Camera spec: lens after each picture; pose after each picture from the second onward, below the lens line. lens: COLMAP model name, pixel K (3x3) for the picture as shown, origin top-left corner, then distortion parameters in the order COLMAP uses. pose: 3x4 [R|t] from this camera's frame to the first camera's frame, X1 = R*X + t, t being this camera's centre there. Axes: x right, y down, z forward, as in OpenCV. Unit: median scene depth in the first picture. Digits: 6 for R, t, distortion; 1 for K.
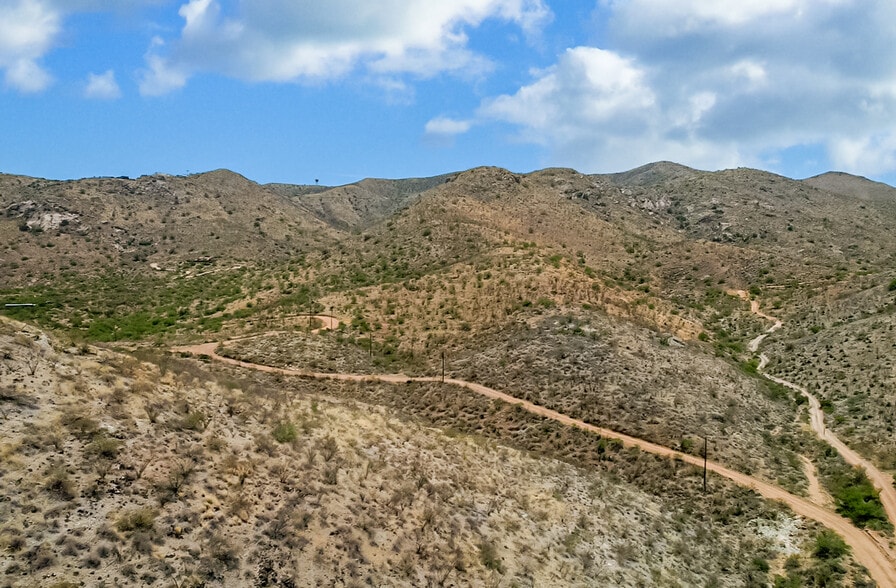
lens RADIAL K [[594.0, 0, 452.3], [0, 594.0, 301.0], [0, 0, 1]] dist [-0.077506, 0.065306]
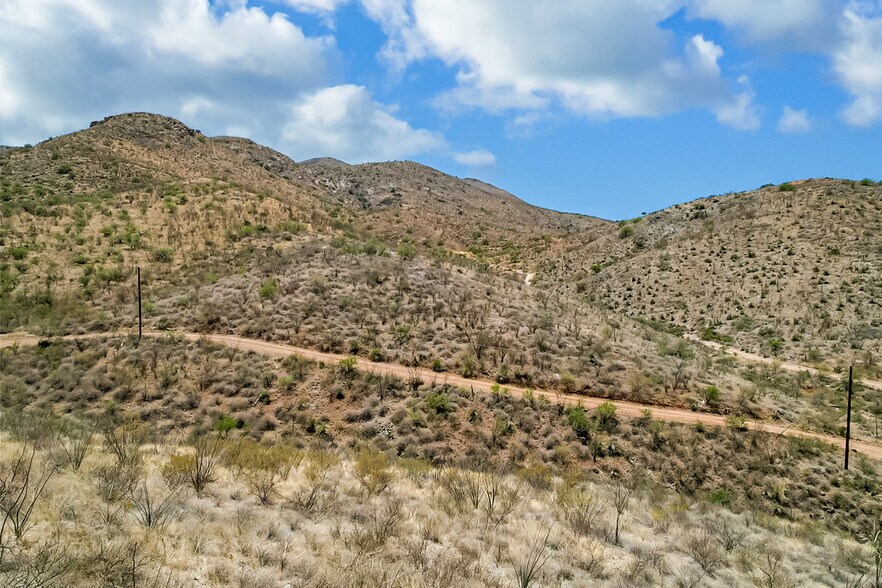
lens RADIAL K [[567.0, 0, 444.1], [0, 567.0, 282.5], [0, 0, 1]] dist [-0.067649, 0.060989]
pose [[0.843947, -0.009420, 0.536343, -0.045229], [0.025245, 0.999435, -0.022170, 0.108086], [-0.535832, 0.032250, 0.843709, 0.516471]]
